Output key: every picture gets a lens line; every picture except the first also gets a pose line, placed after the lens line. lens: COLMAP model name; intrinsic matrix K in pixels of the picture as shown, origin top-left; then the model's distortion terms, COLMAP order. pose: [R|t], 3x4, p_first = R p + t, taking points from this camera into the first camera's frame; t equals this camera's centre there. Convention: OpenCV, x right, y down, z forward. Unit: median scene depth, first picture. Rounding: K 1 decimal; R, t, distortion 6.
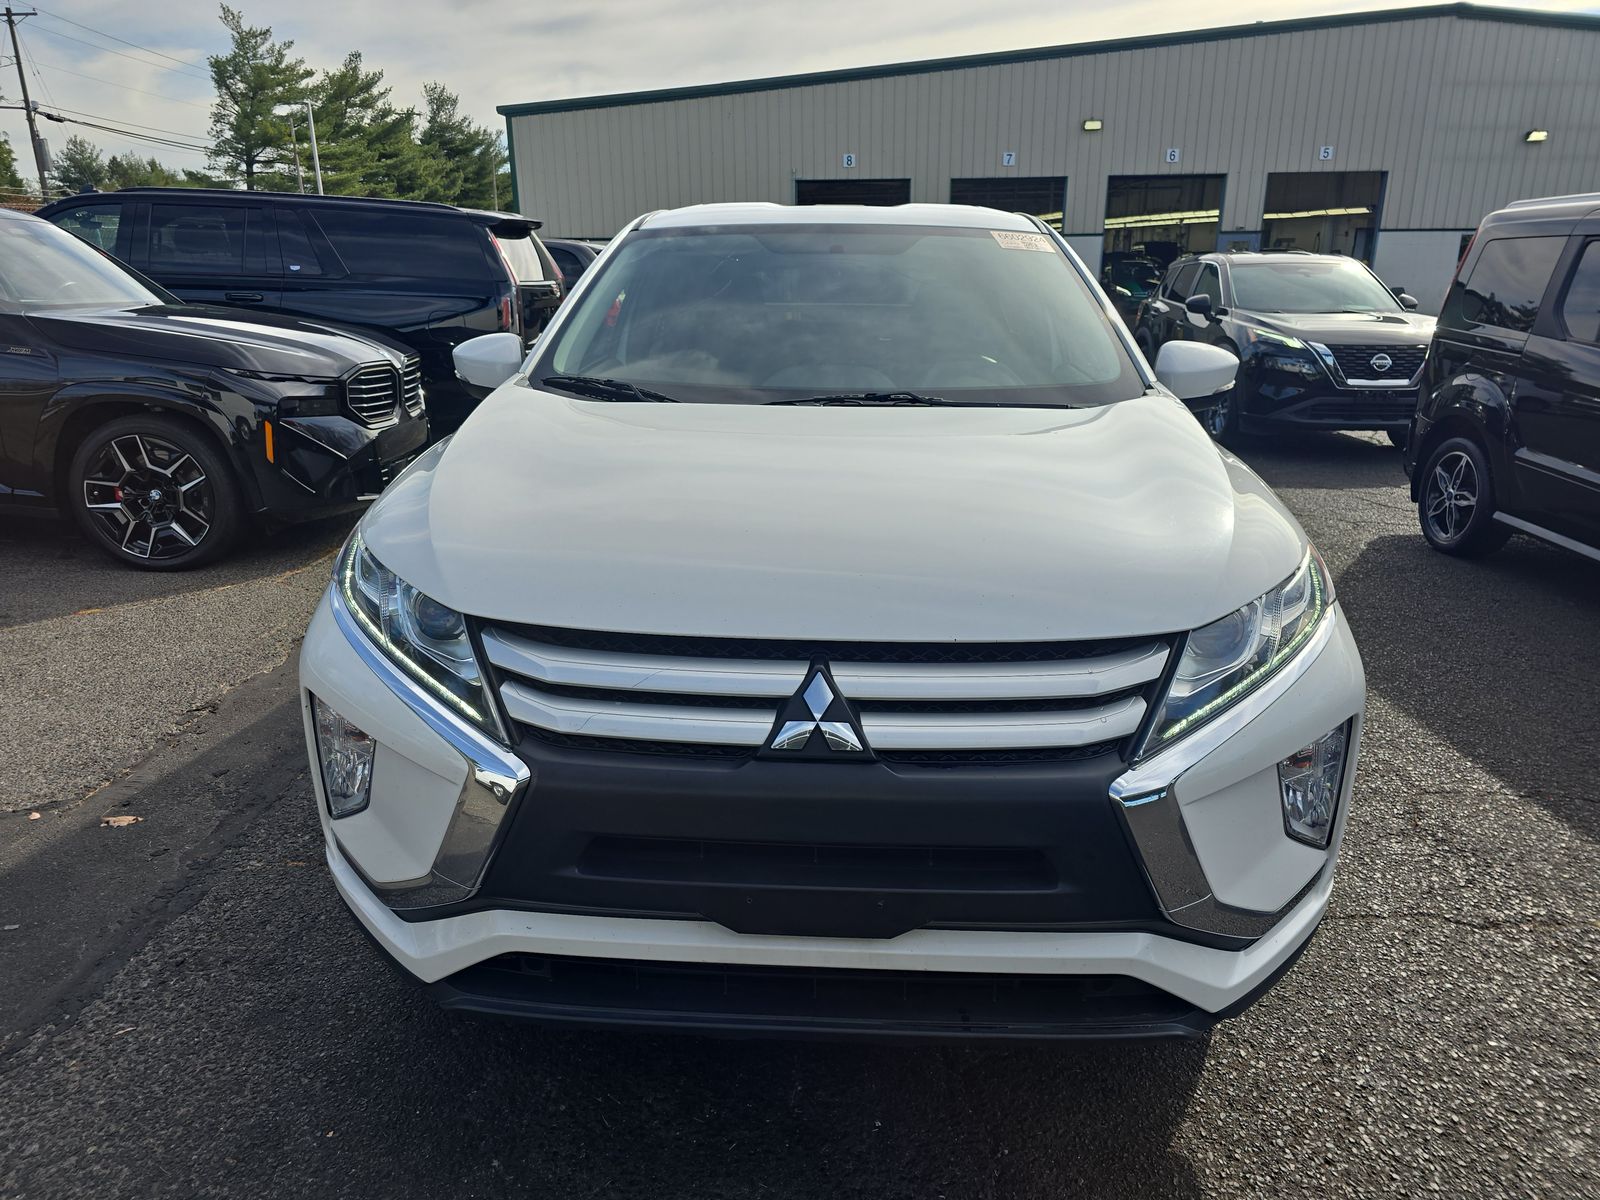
lens RADIAL K [[1145.6, 0, 805.3], [0, 1145.6, 608.4], [0, 0, 1]] dist [0.060440, -0.057911]
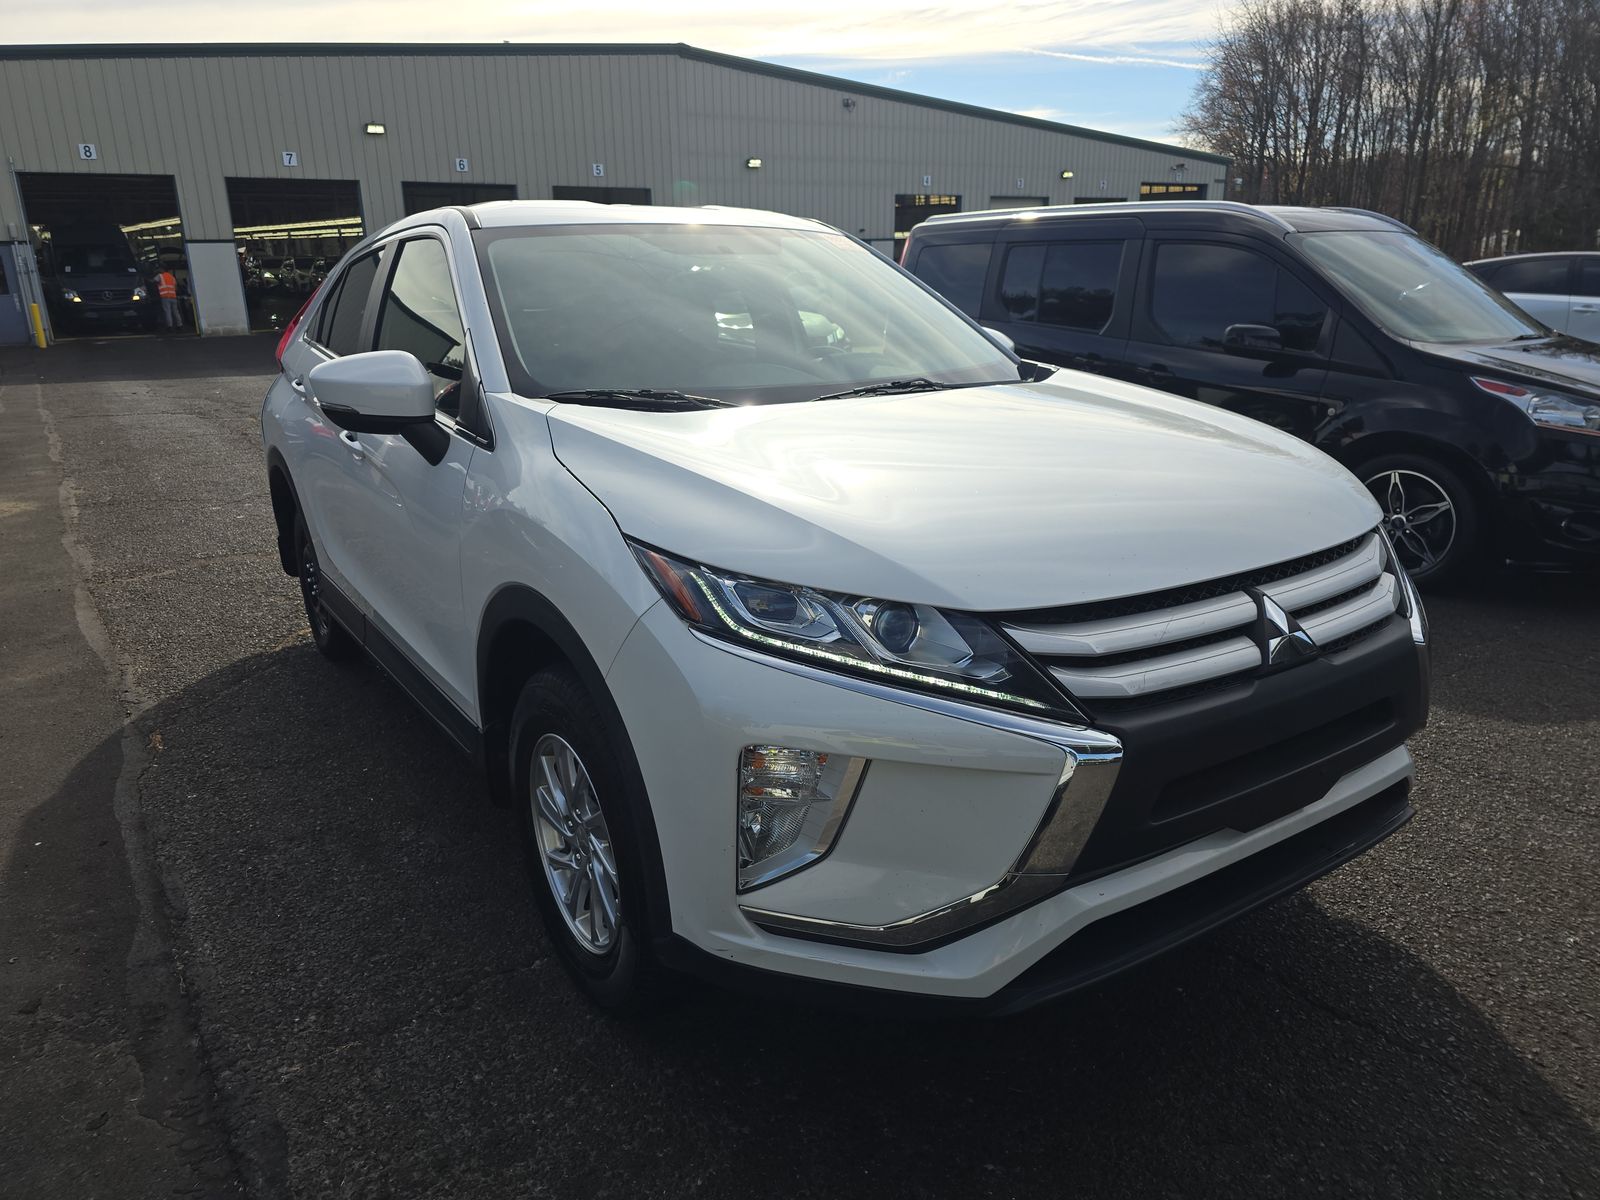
lens RADIAL K [[1145.6, 0, 791.6], [0, 1145.6, 593.0], [0, 0, 1]] dist [0.060440, -0.057911]
pose [[0.783625, -0.180874, 0.594320, -0.097140], [0.191675, 0.980397, 0.045644, -0.008547], [-0.590925, 0.078149, 0.802932, 0.028874]]
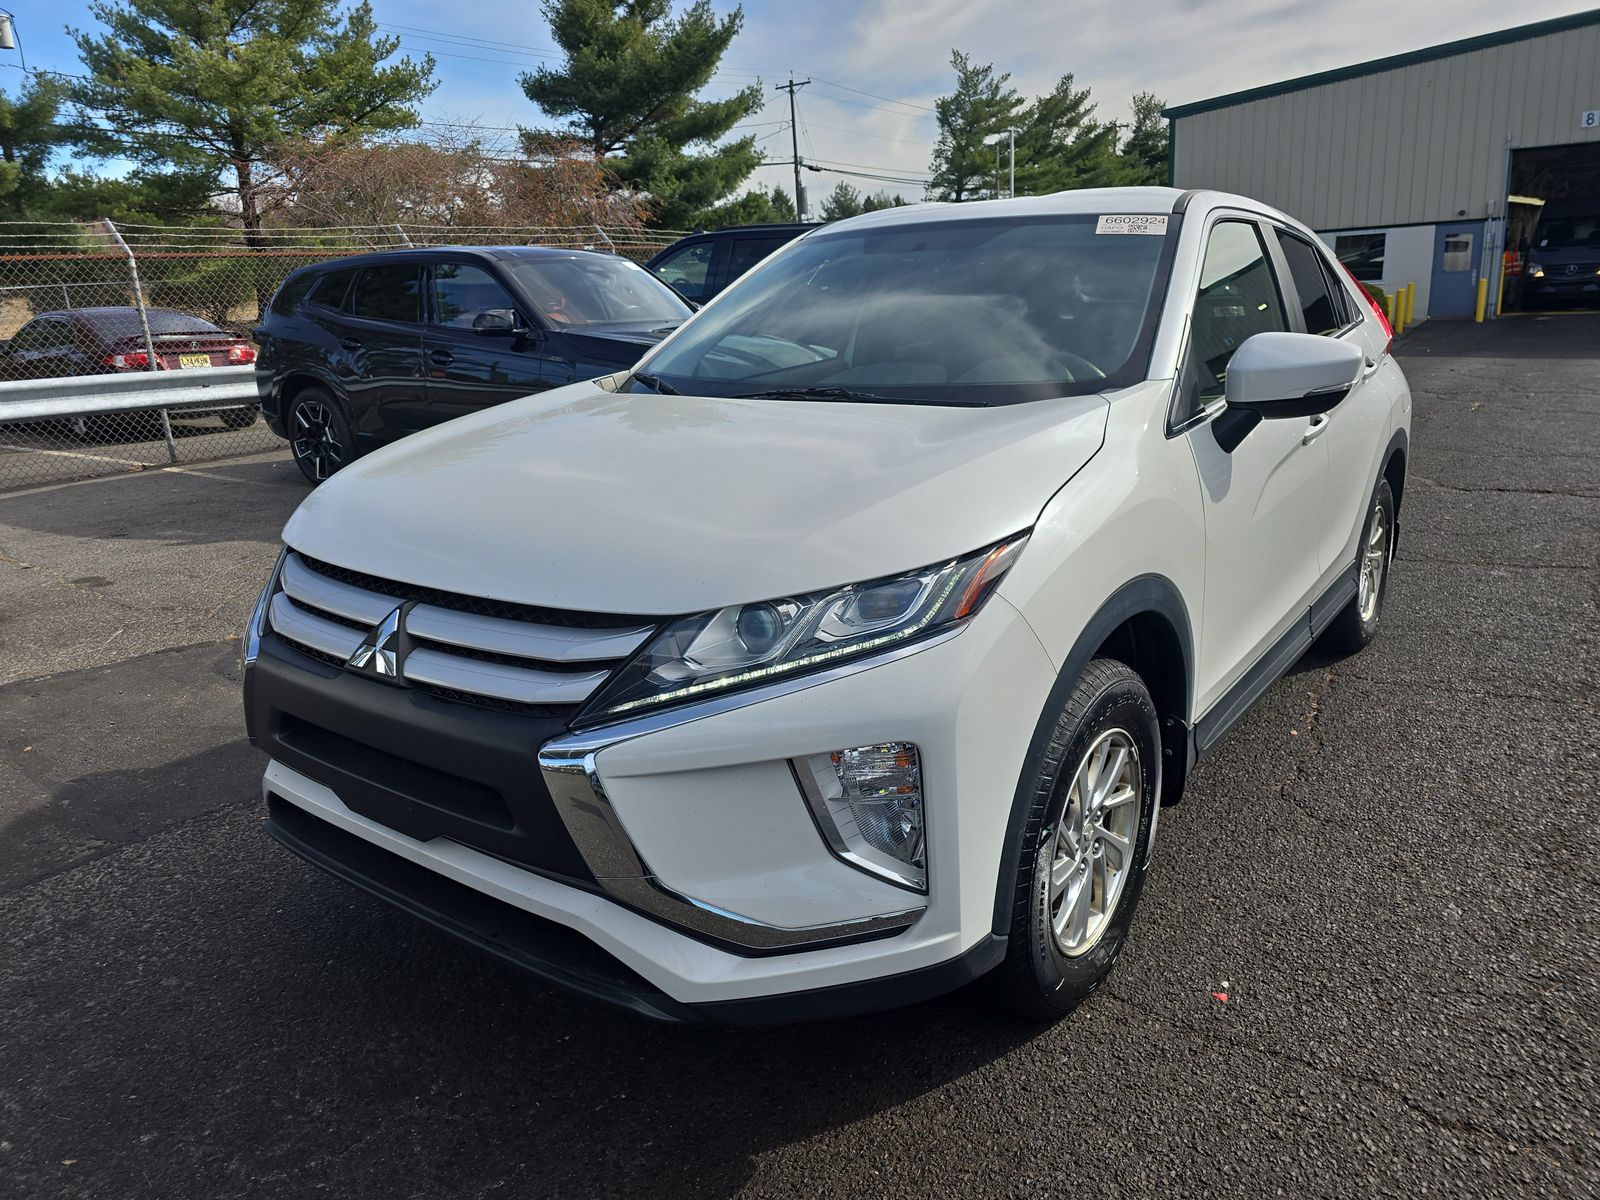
lens RADIAL K [[1145.6, 0, 809.8], [0, 1145.6, 628.4], [0, 0, 1]] dist [0.060440, -0.057911]
pose [[0.811561, 0.127822, -0.570114, 0.092927], [-0.122349, 0.991321, 0.048093, -0.003238], [0.571314, 0.030723, 0.820157, 0.022138]]
